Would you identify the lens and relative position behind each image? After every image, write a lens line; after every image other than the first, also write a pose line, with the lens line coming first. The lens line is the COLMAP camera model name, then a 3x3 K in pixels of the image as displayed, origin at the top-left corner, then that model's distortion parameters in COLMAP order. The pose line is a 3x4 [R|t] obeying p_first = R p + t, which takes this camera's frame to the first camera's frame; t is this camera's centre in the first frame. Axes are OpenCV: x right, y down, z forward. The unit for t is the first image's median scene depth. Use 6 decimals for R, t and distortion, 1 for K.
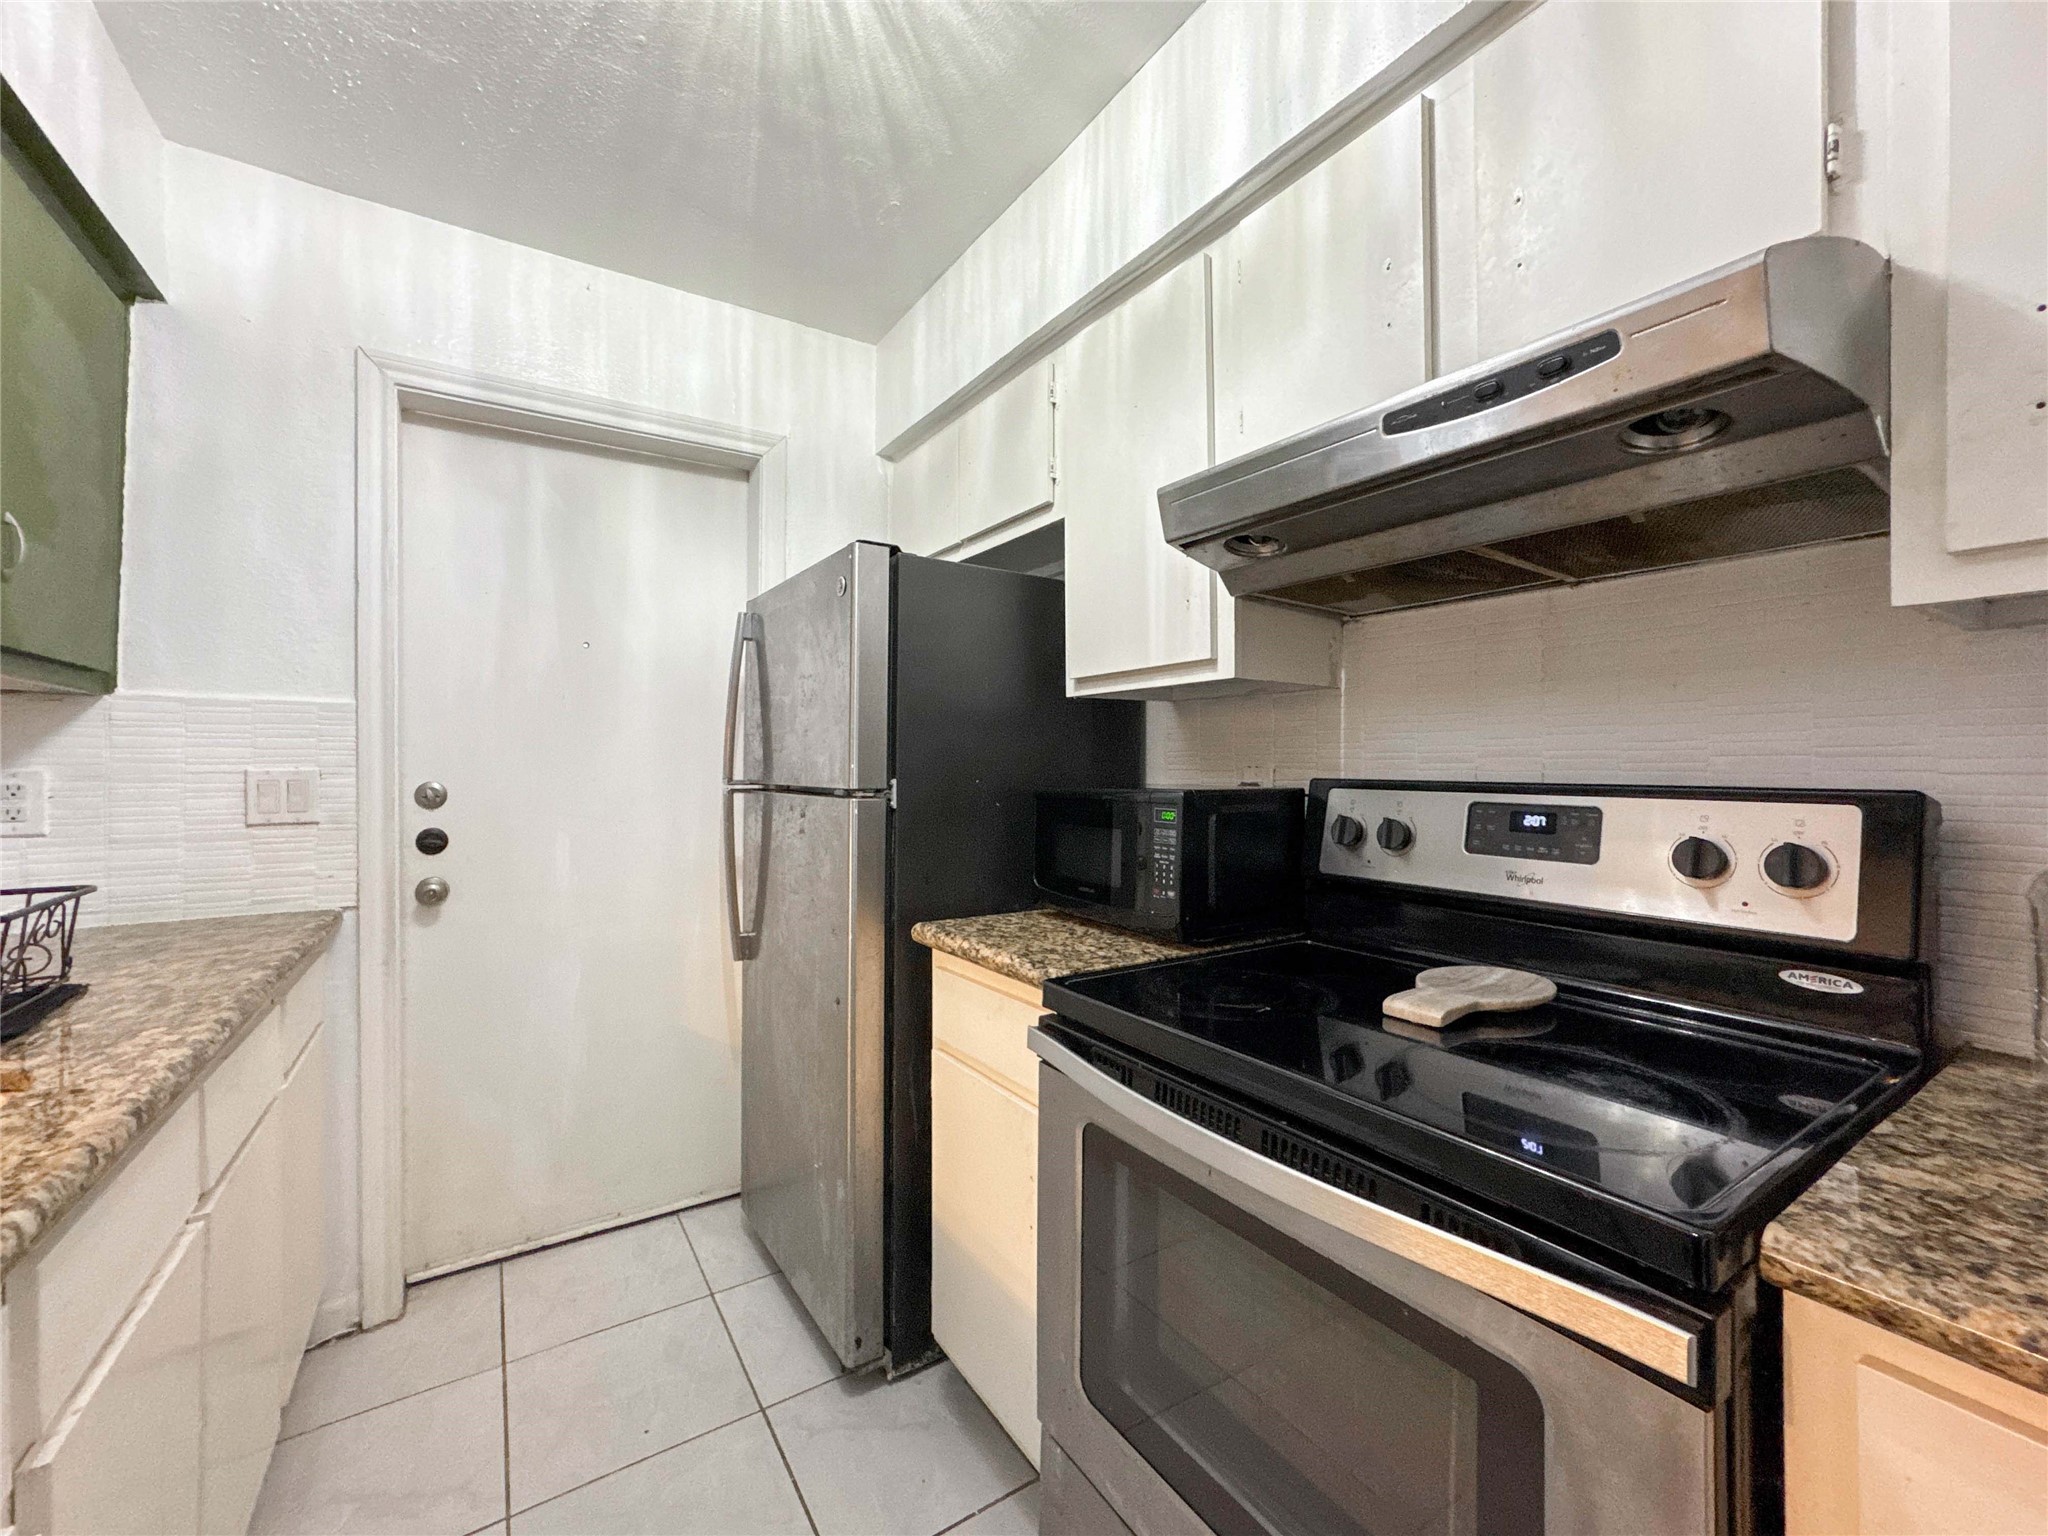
lens RADIAL K [[837.2, 0, 1022.9], [0, 837.2, 760.3], [0, 0, 1]] dist [-0.035534, 0.014852]
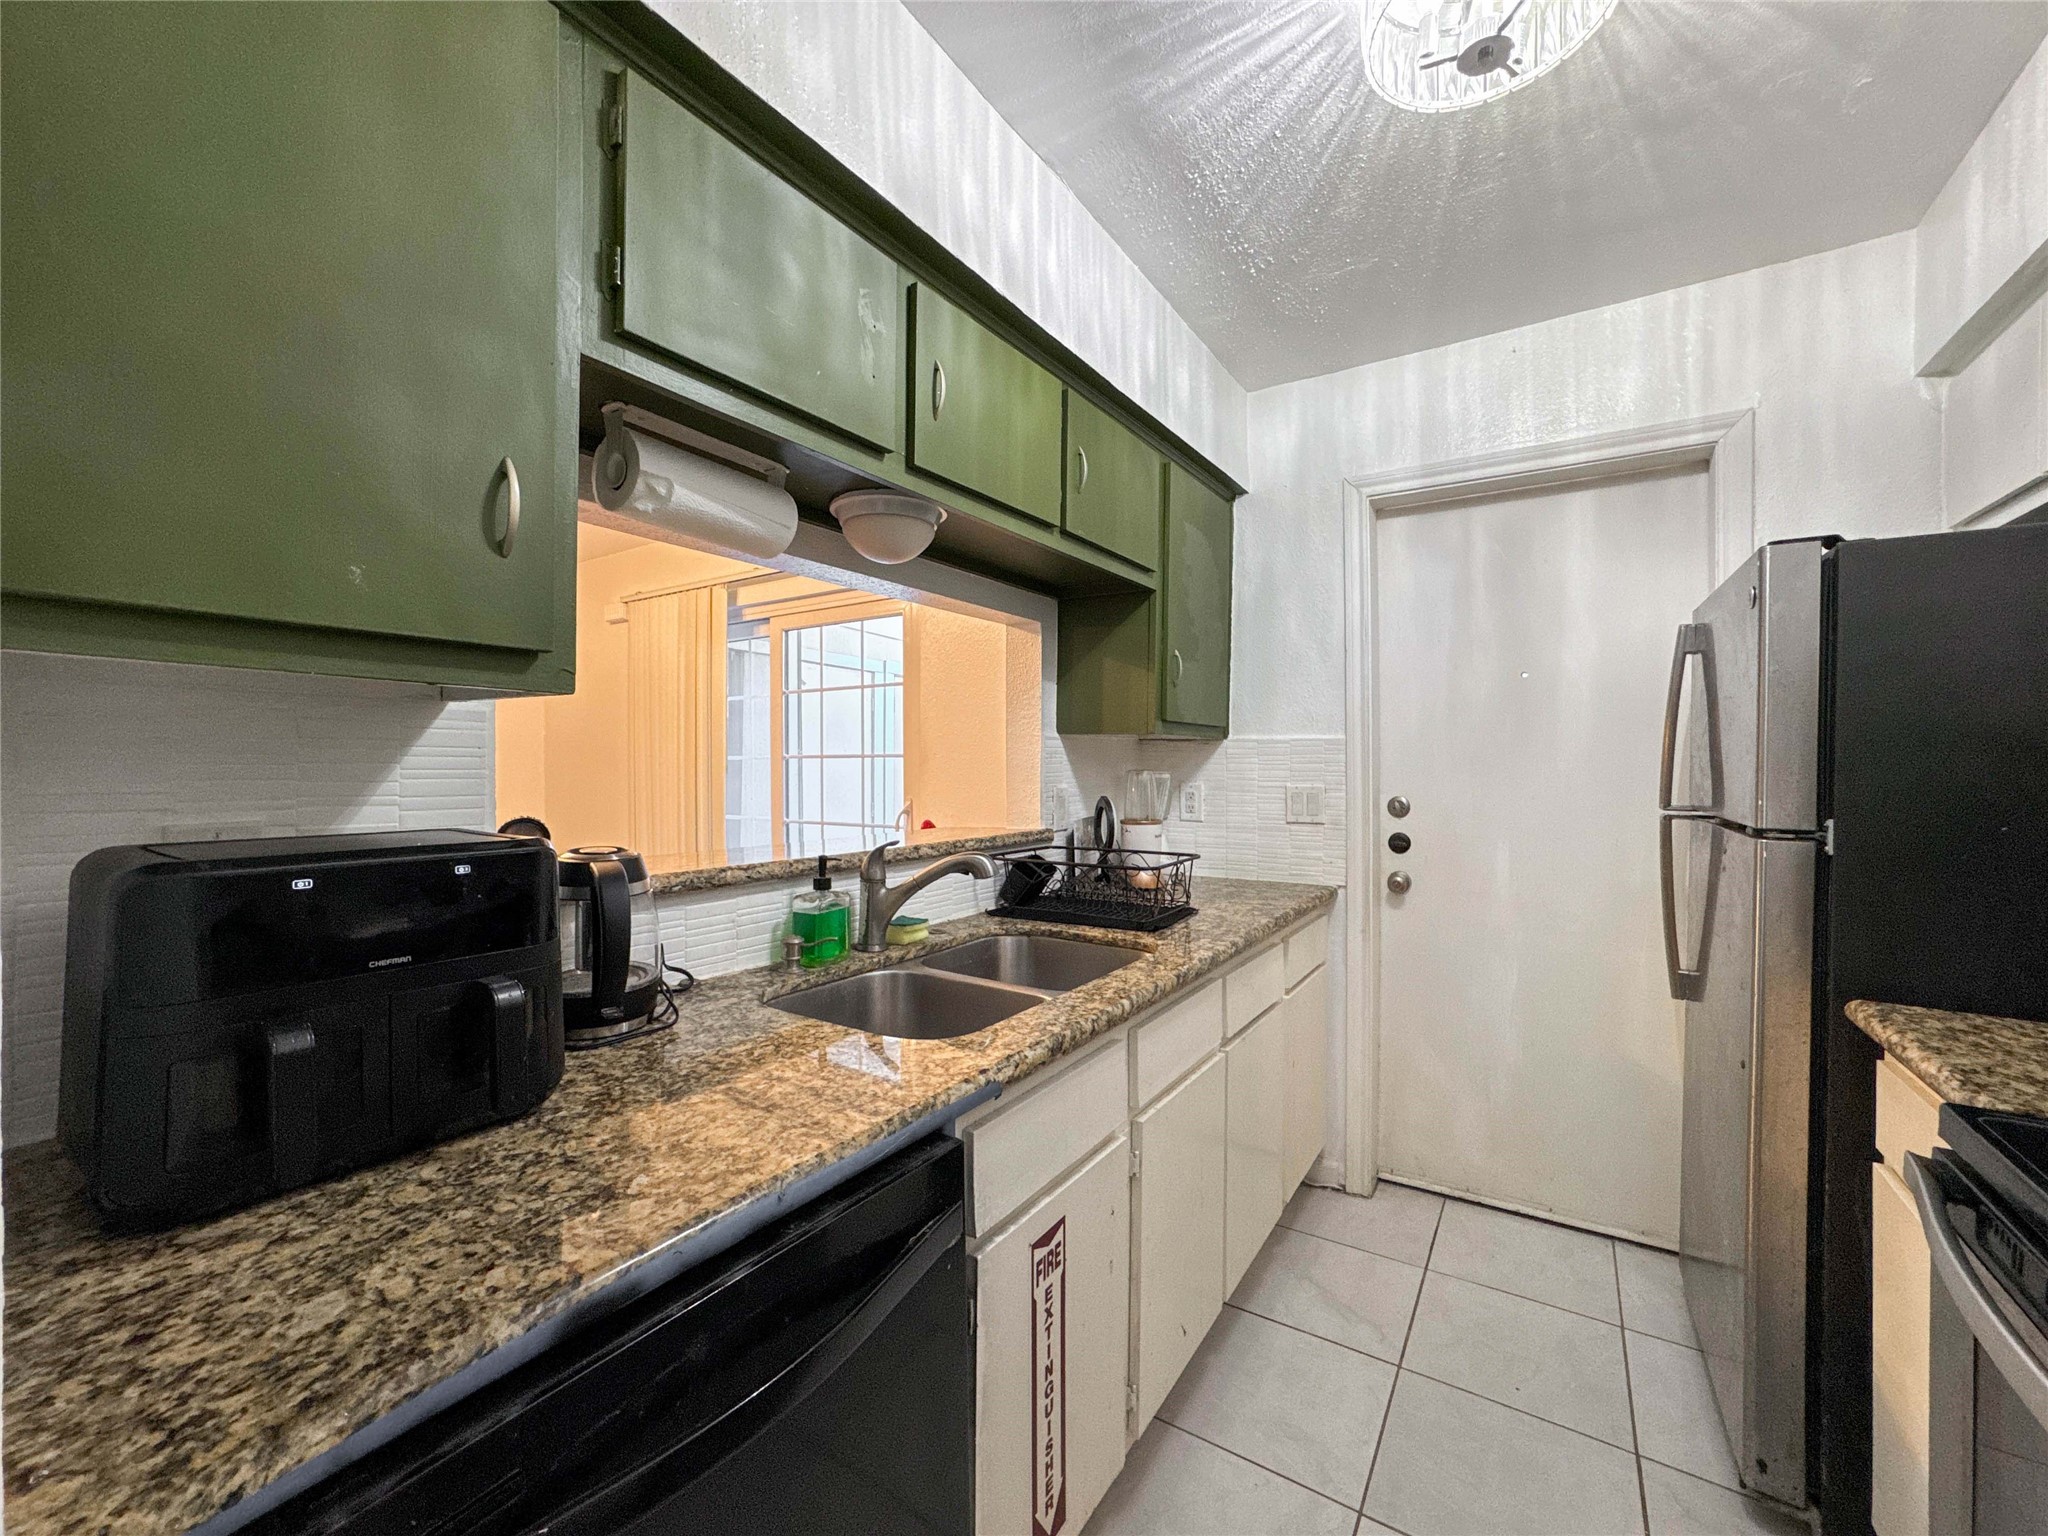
lens RADIAL K [[837.2, 0, 1018.7], [0, 837.2, 765.4], [0, 0, 1]] dist [-0.035534, 0.014852]
pose [[0.392209, 0.005910, -0.919857, 0.273823], [0.006673, 0.999935, 0.009270, -0.044020], [0.919852, -0.009774, 0.392144, -0.051173]]
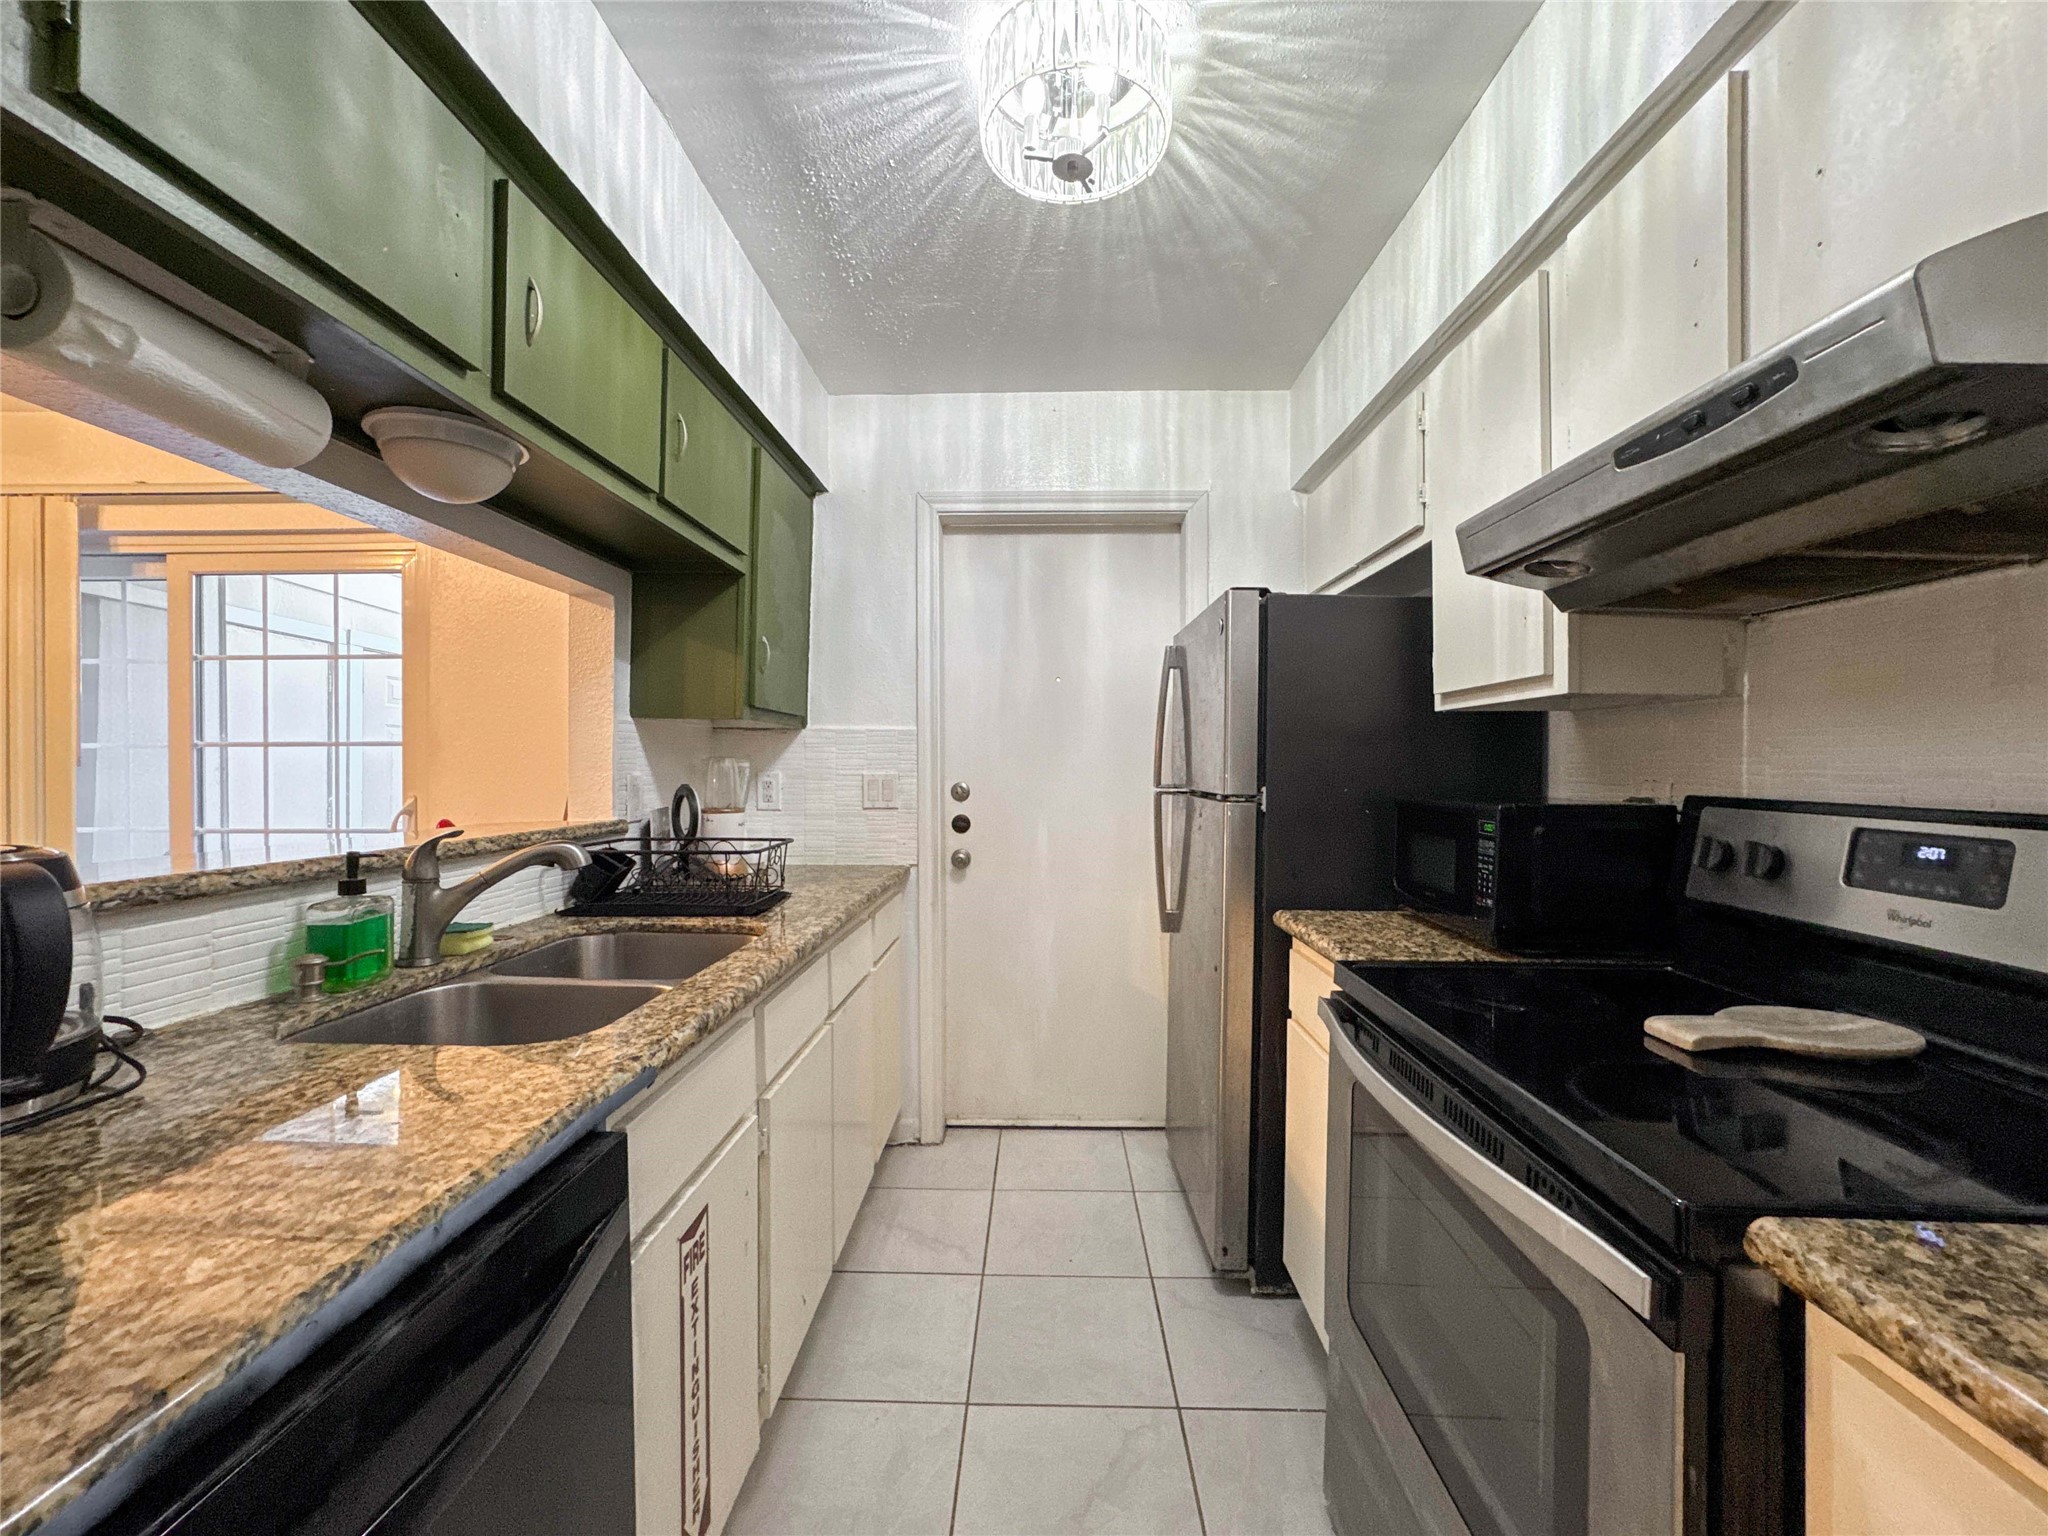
lens RADIAL K [[837.2, 0, 1017.4], [0, 837.2, 766.1], [0, 0, 1]] dist [-0.035534, 0.014852]
pose [[0.817741, 0.004678, -0.575567, 0.236028], [0.000033, 0.999967, 0.008174, -0.016358], [0.575586, -0.006703, 0.817714, -0.157419]]
